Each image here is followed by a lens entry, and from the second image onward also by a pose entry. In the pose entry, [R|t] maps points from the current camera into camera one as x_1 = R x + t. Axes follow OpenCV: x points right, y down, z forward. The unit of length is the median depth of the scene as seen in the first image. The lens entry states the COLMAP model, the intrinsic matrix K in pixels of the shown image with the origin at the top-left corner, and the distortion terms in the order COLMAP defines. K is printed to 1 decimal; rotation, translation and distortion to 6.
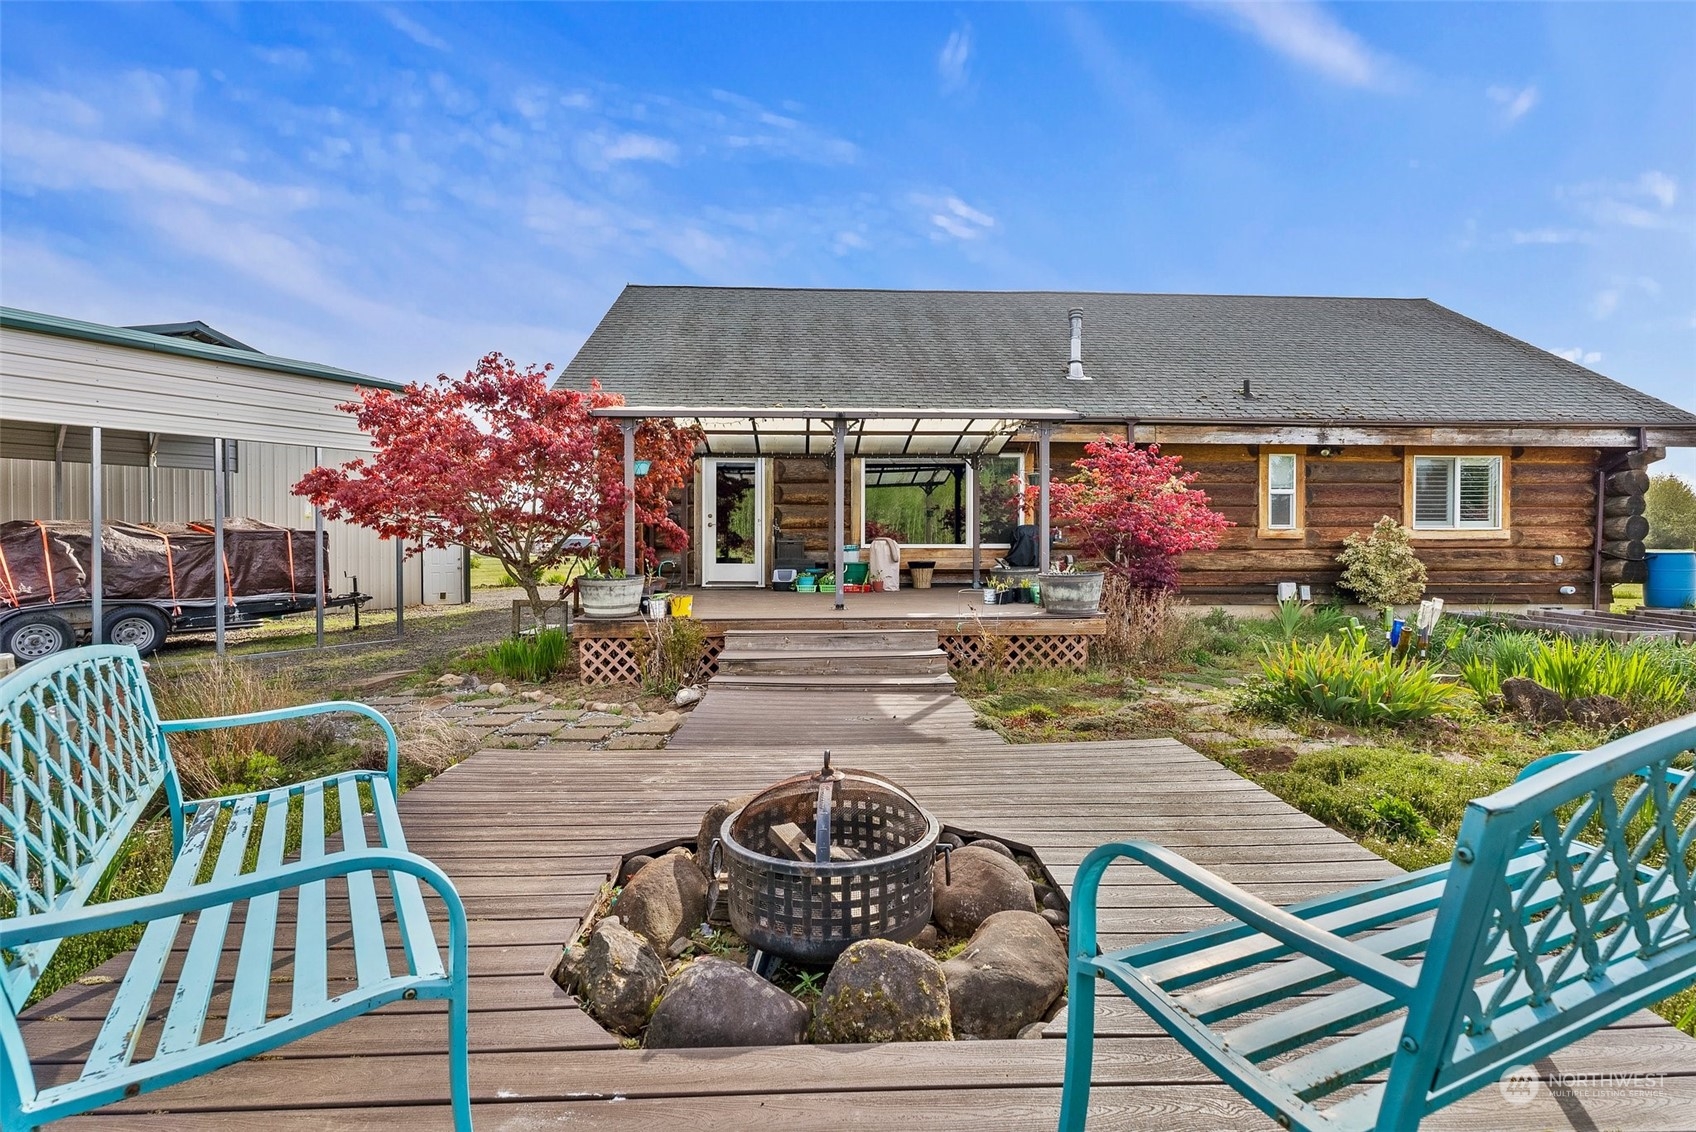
lens RADIAL K [[781.9, 0, 840.3], [0, 781.9, 562.5], [0, 0, 1]] dist [-0.001334, 0.000281]
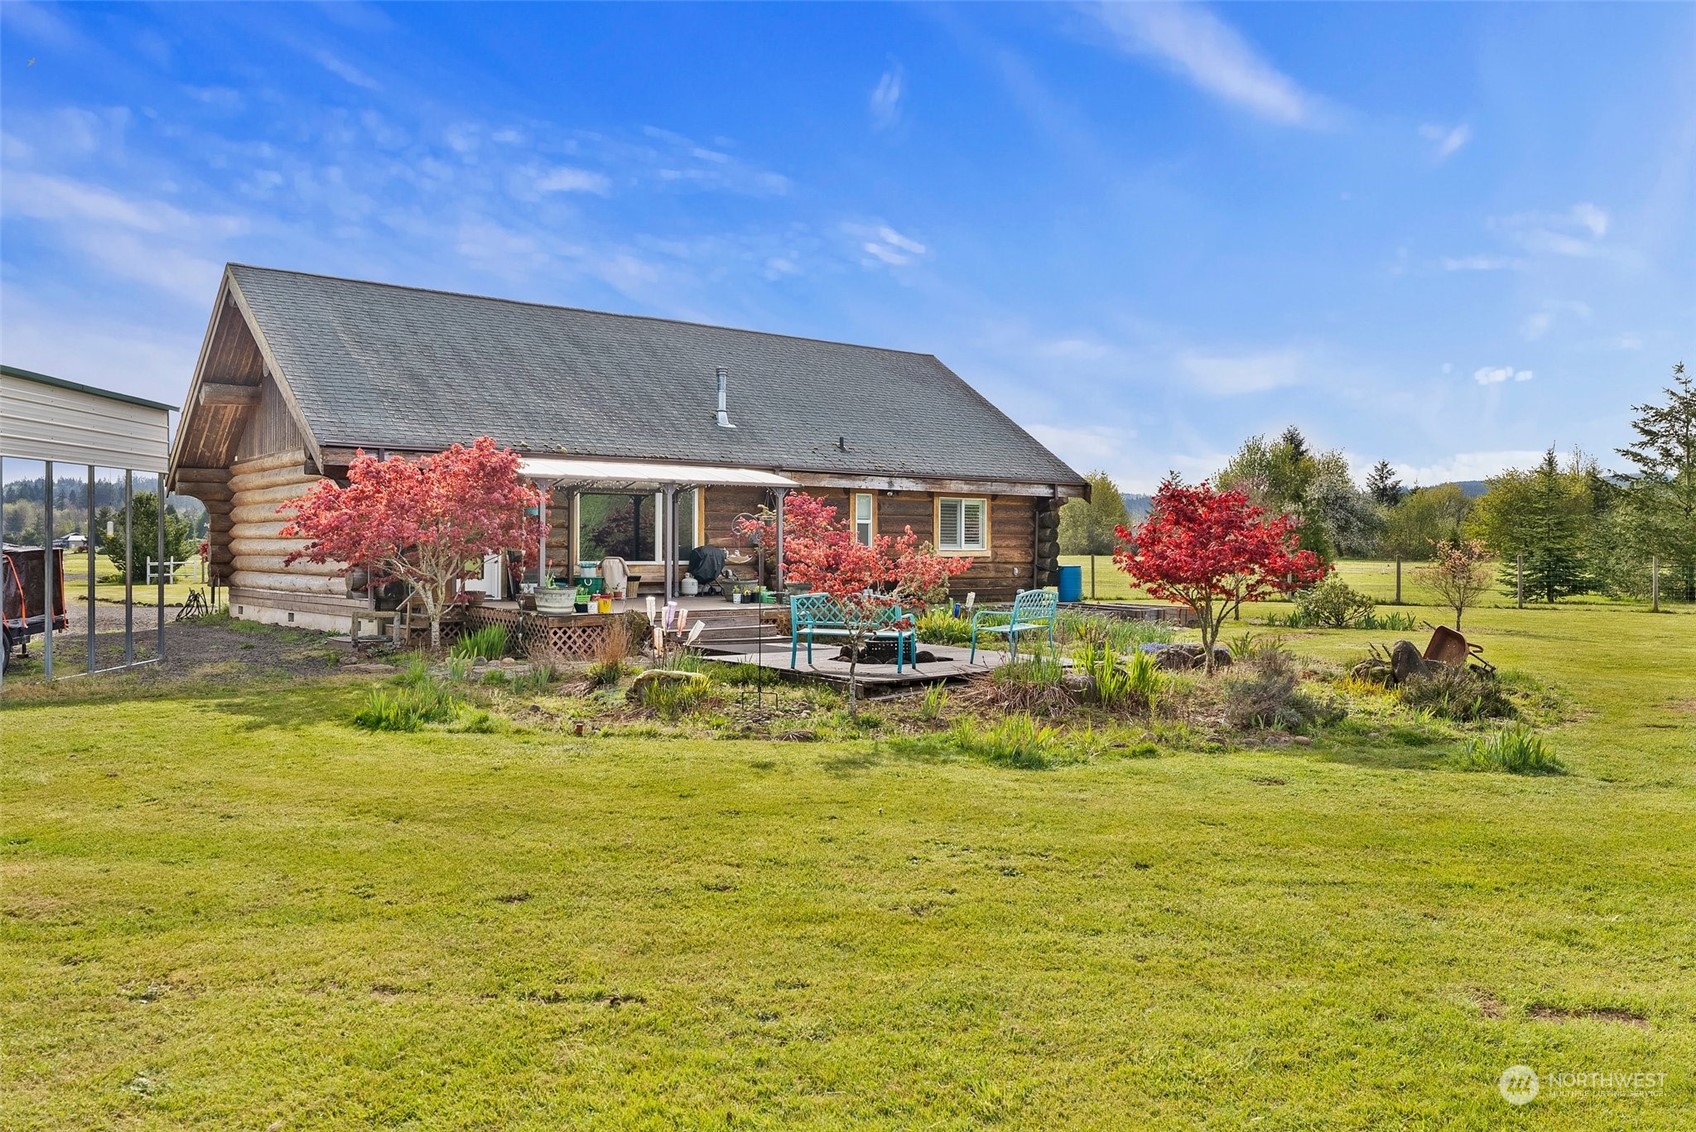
lens RADIAL K [[1332.0, 0, 848.0], [0, 1332.0, 566.0], [0, 0, 1]] dist [0.001362, 0.000078]
pose [[0.812050, -0.003401, 0.583577, -0.810007], [0.006144, 0.999977, -0.002722, -0.008184], [-0.583555, 0.005796, 0.812053, -0.861774]]
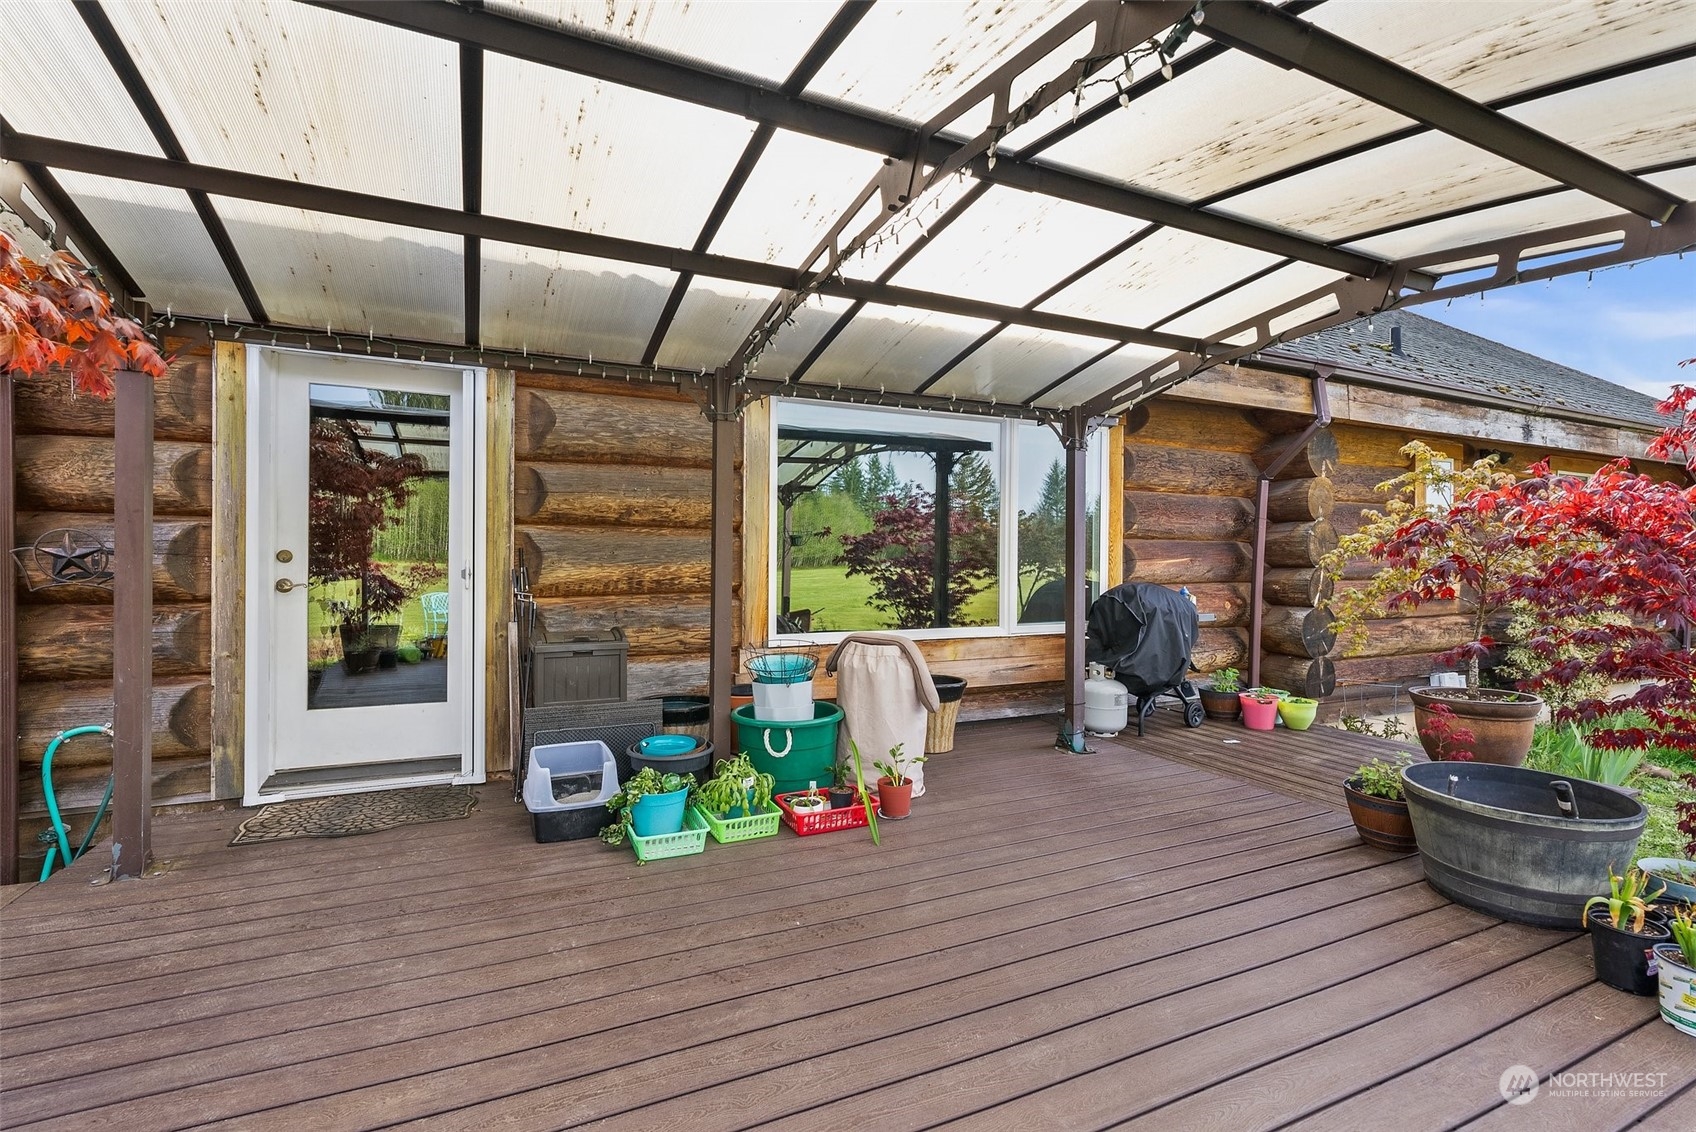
lens RADIAL K [[774.5, 0, 847.3], [0, 774.5, 552.0], [0, 0, 1]] dist [-0.004754, 0.000934]
pose [[0.921990, 0.007551, 0.387140, -0.081124], [0.001239, 0.999747, -0.022449, -0.054877], [-0.387212, 0.021178, 0.921747, 0.643838]]
